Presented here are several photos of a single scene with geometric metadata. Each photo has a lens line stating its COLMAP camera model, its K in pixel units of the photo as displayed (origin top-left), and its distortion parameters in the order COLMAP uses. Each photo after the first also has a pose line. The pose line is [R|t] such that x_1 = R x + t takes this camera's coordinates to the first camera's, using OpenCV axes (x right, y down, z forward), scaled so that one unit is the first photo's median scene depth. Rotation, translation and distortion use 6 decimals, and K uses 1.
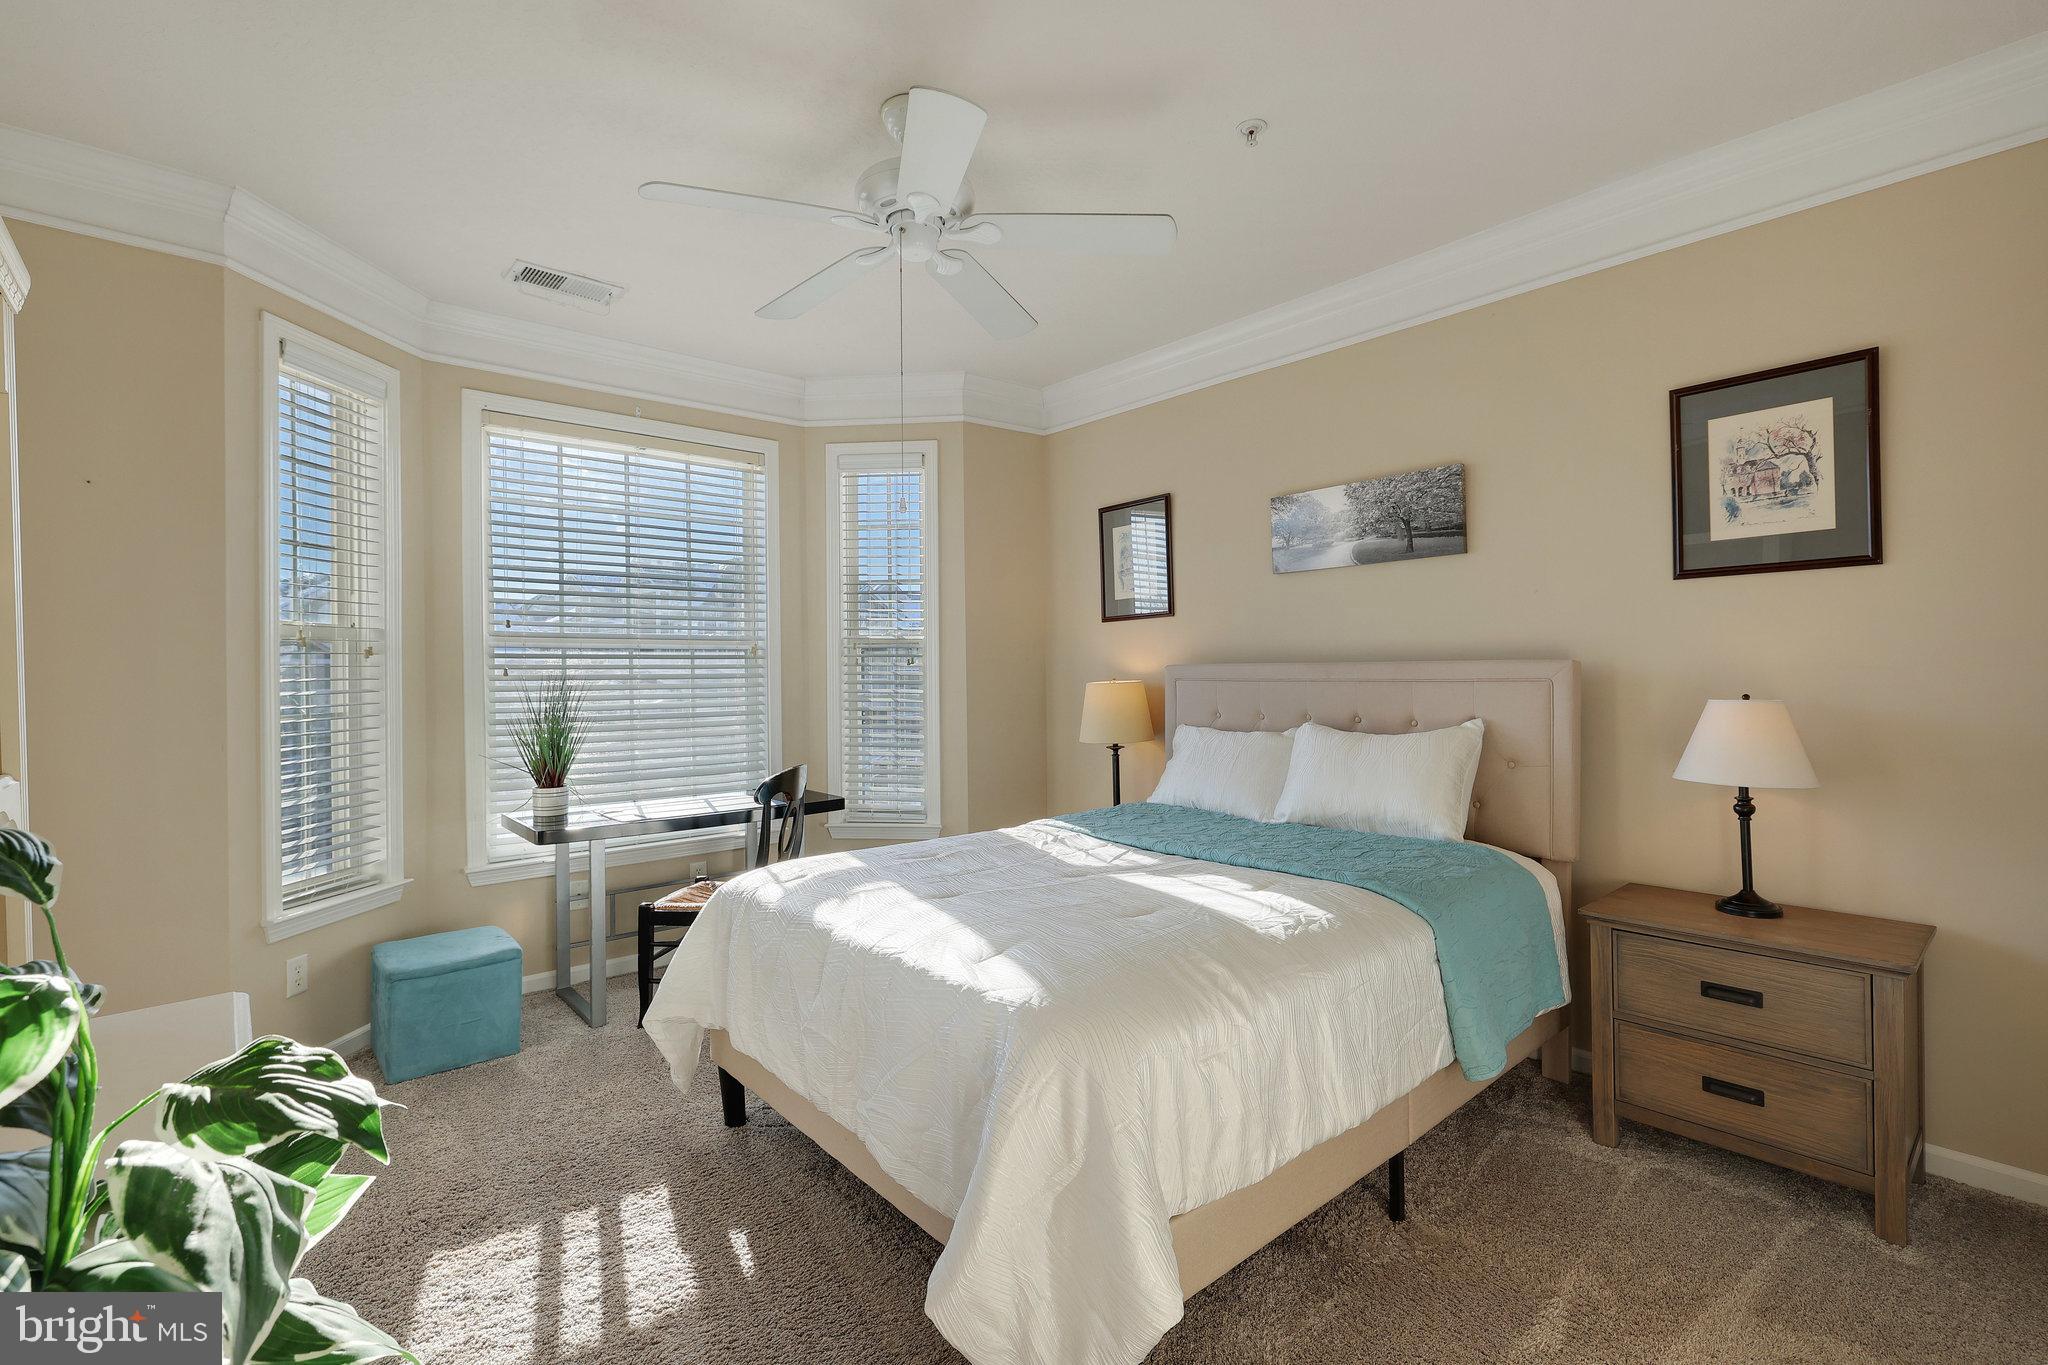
lens RADIAL K [[918.3, 0, 1017.2], [0, 918.3, 676.9], [0, 0, 1]] dist [-0.003963, 0.001711]
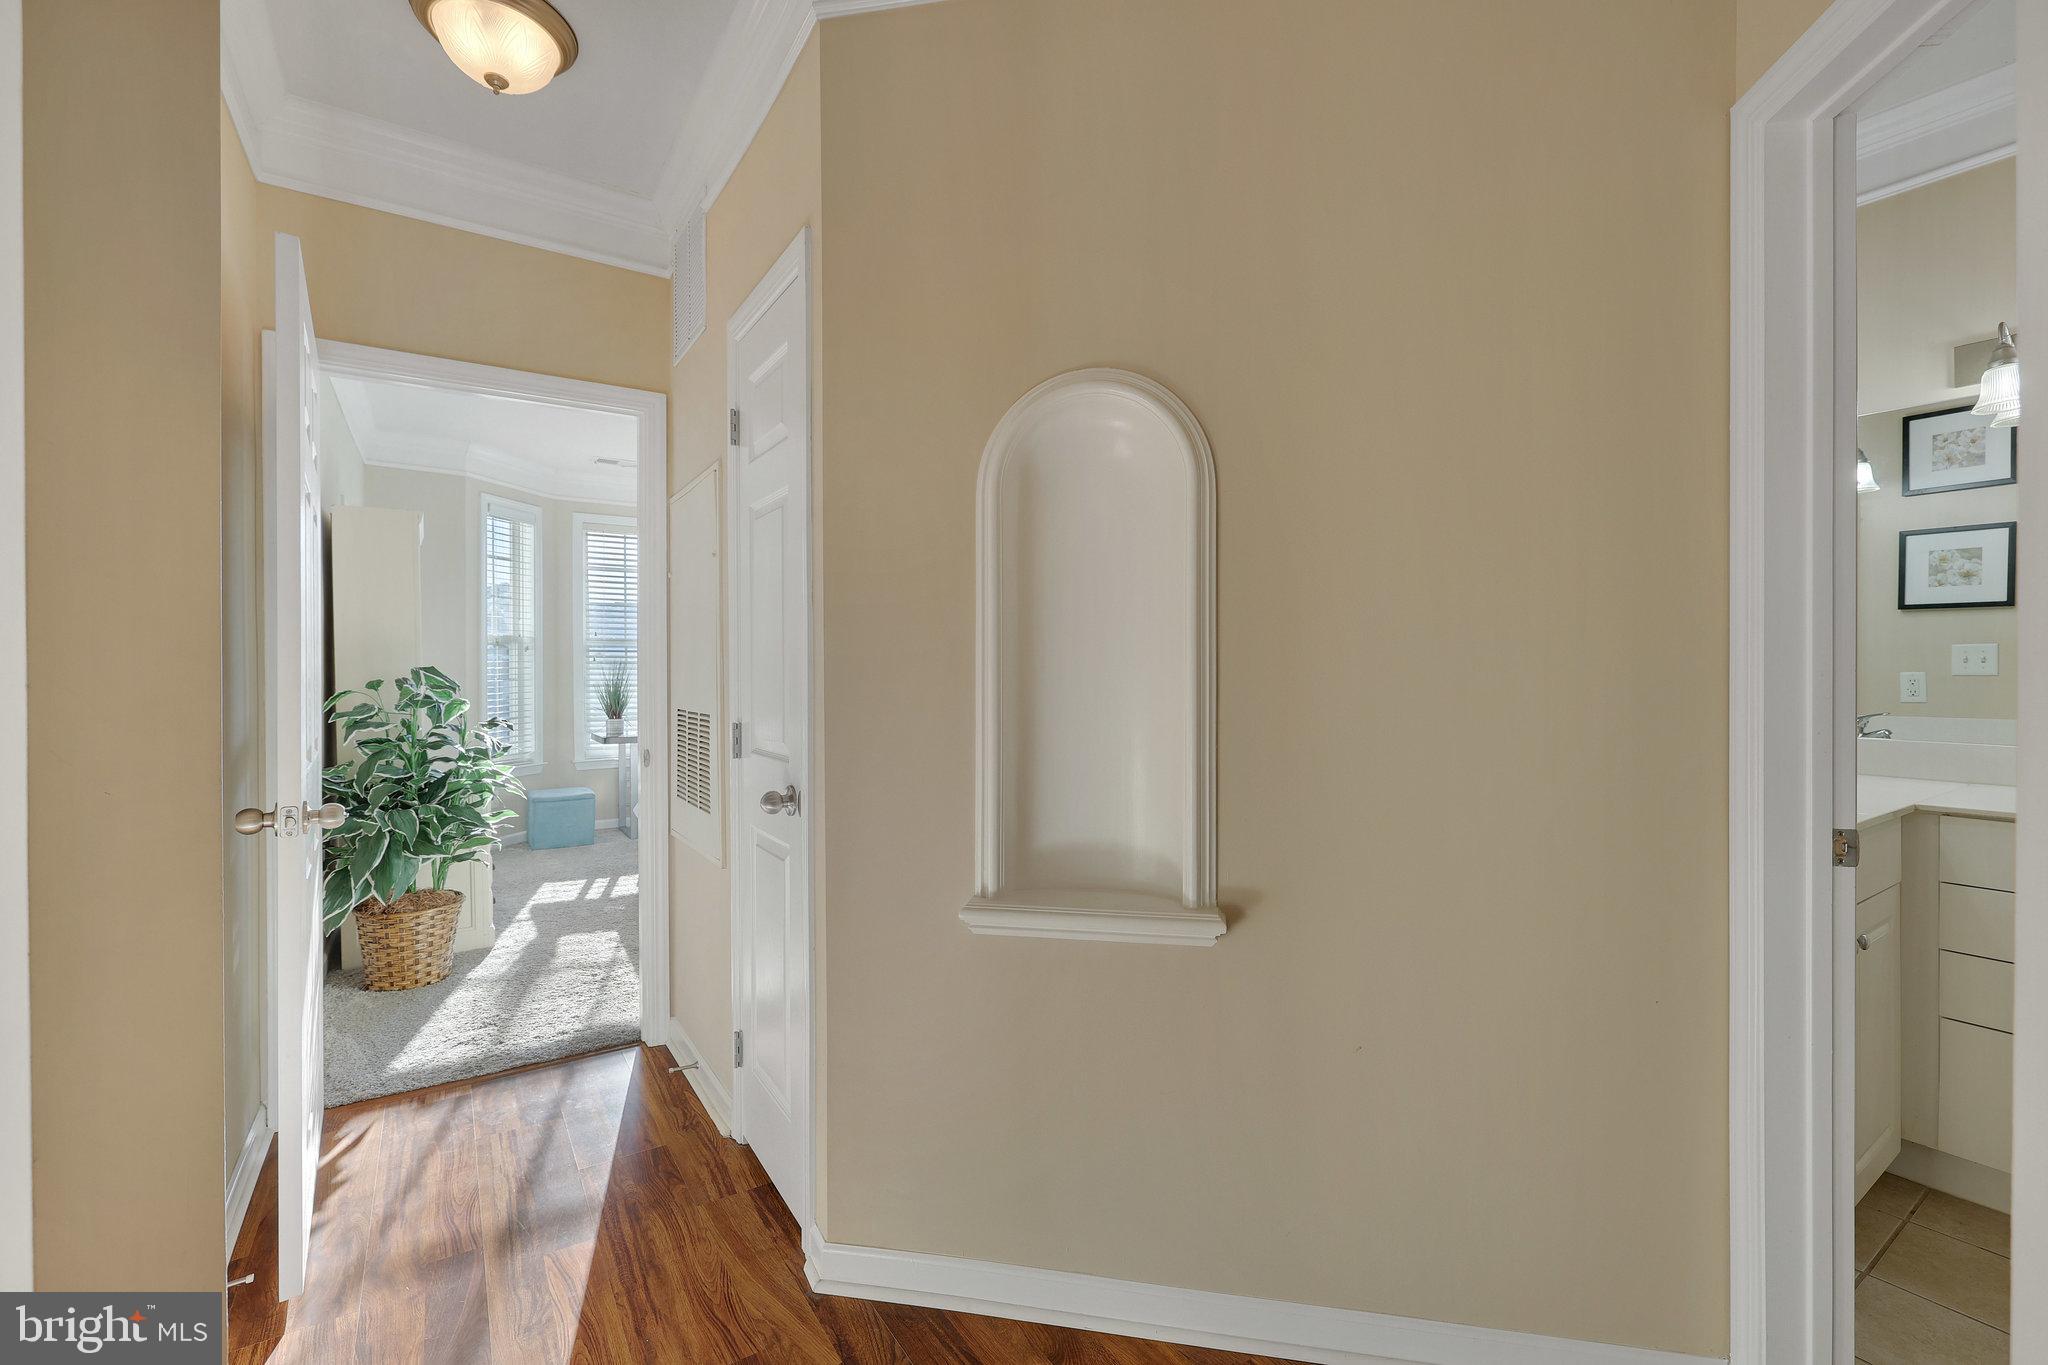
lens RADIAL K [[867.6, 0, 1007.2], [0, 867.6, 674.8], [0, 0, 1]] dist [-0.002532, 0.000126]
pose [[0.992154, -0.002114, -0.125006, 0.196740], [0.001614, 0.999990, -0.004105, 0.013436], [0.125013, 0.003871, 0.992147, -0.258276]]
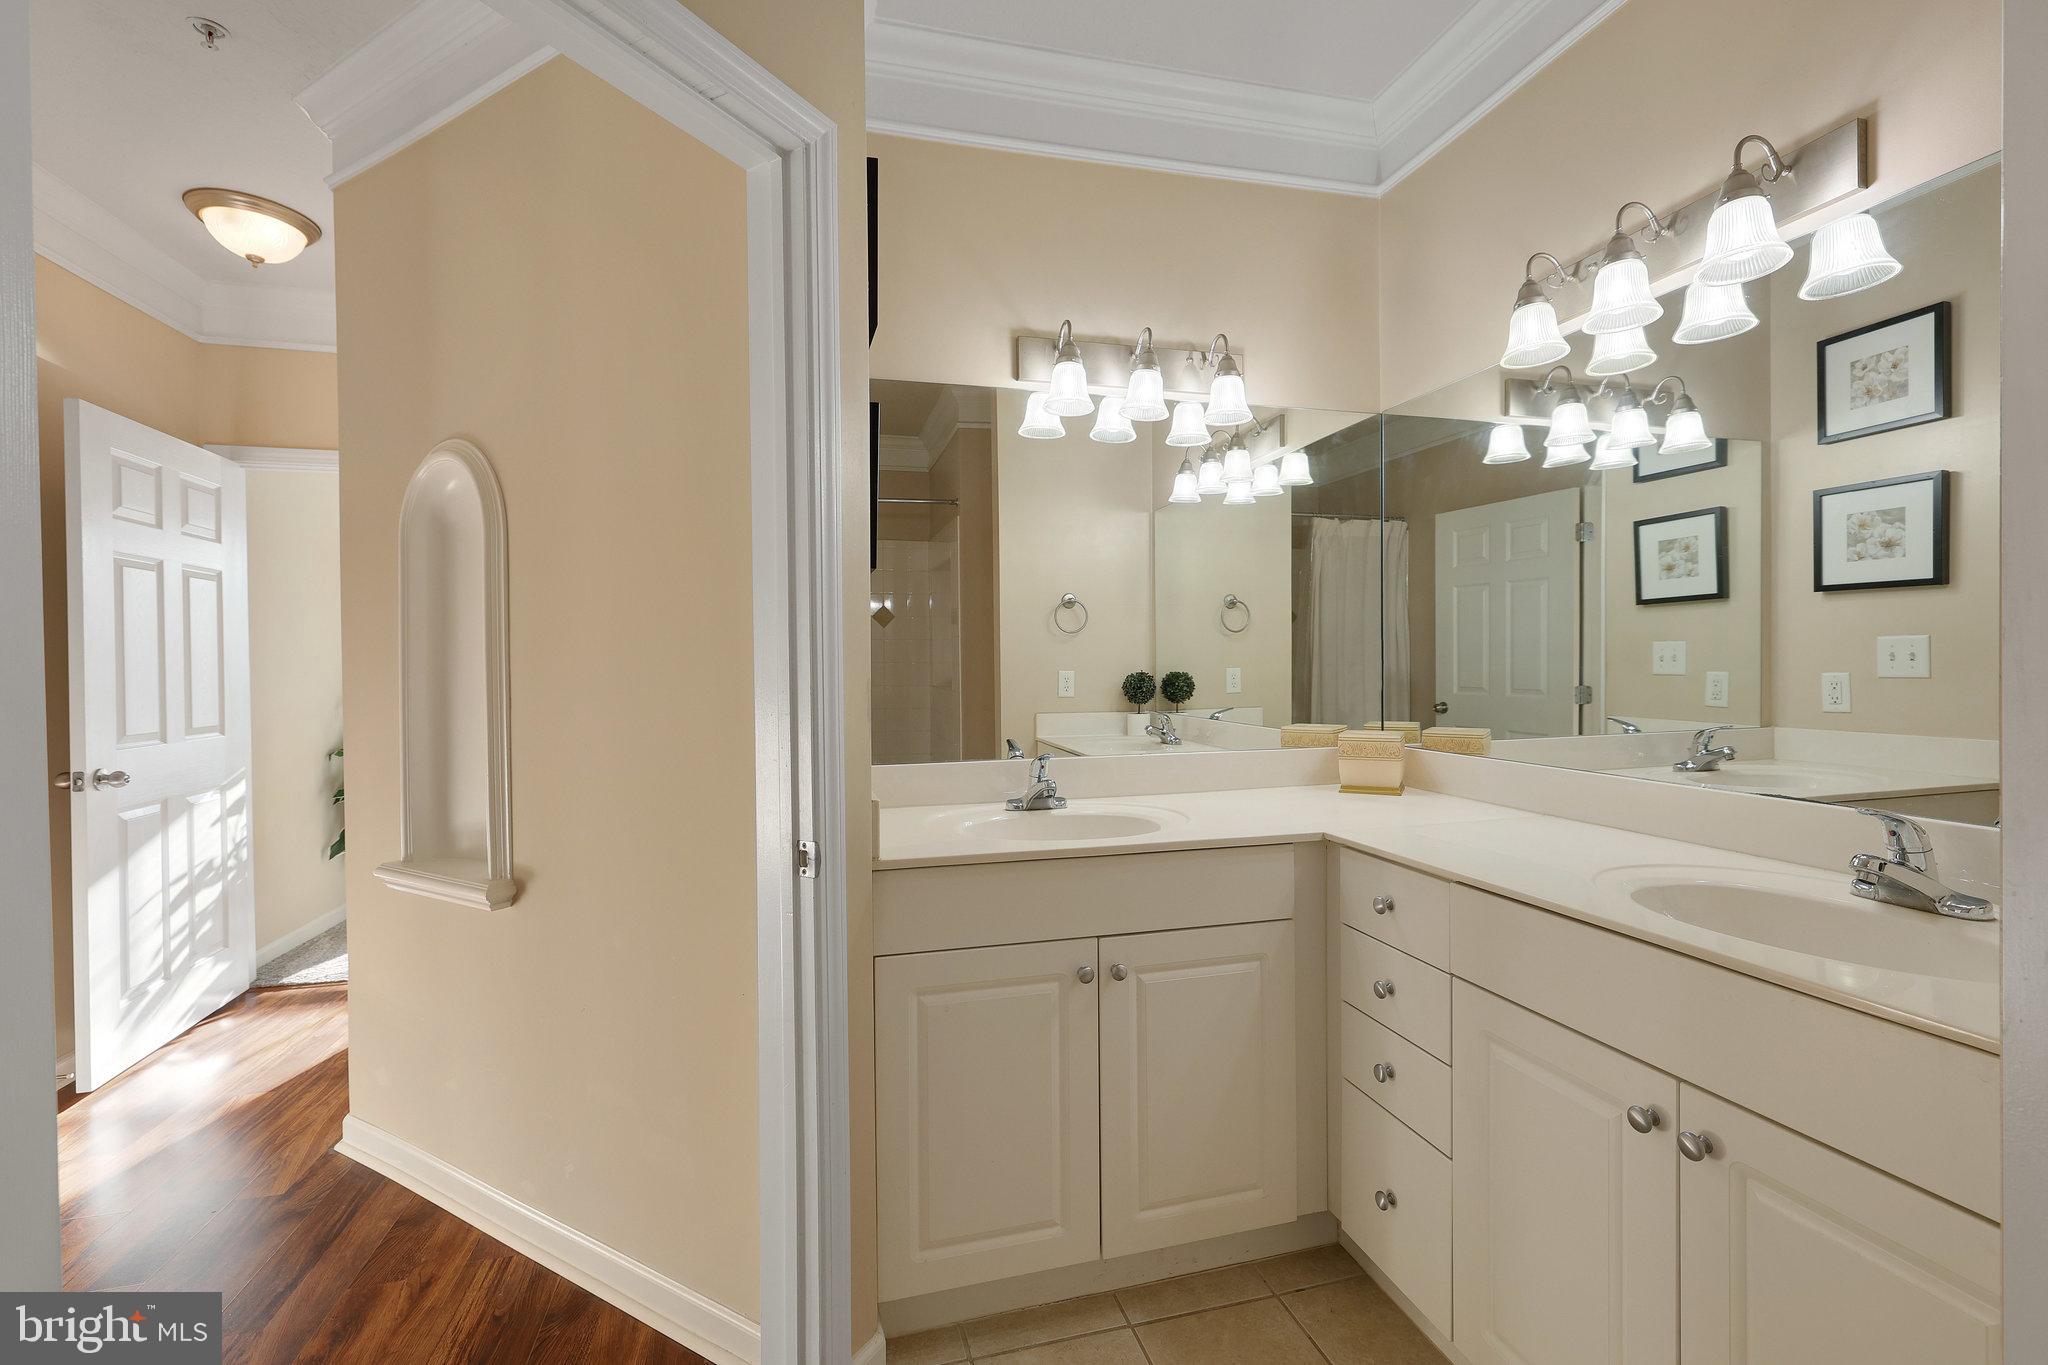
lens RADIAL K [[864.4, 0, 1012.4], [0, 864.4, 672.0], [0, 0, 1]] dist [0.001157, -0.000308]
pose [[0.898095, -0.007858, -0.439731, 0.424800], [0.007441, 0.999969, -0.002672, 0.009728], [0.439738, -0.000873, 0.898125, -0.215069]]
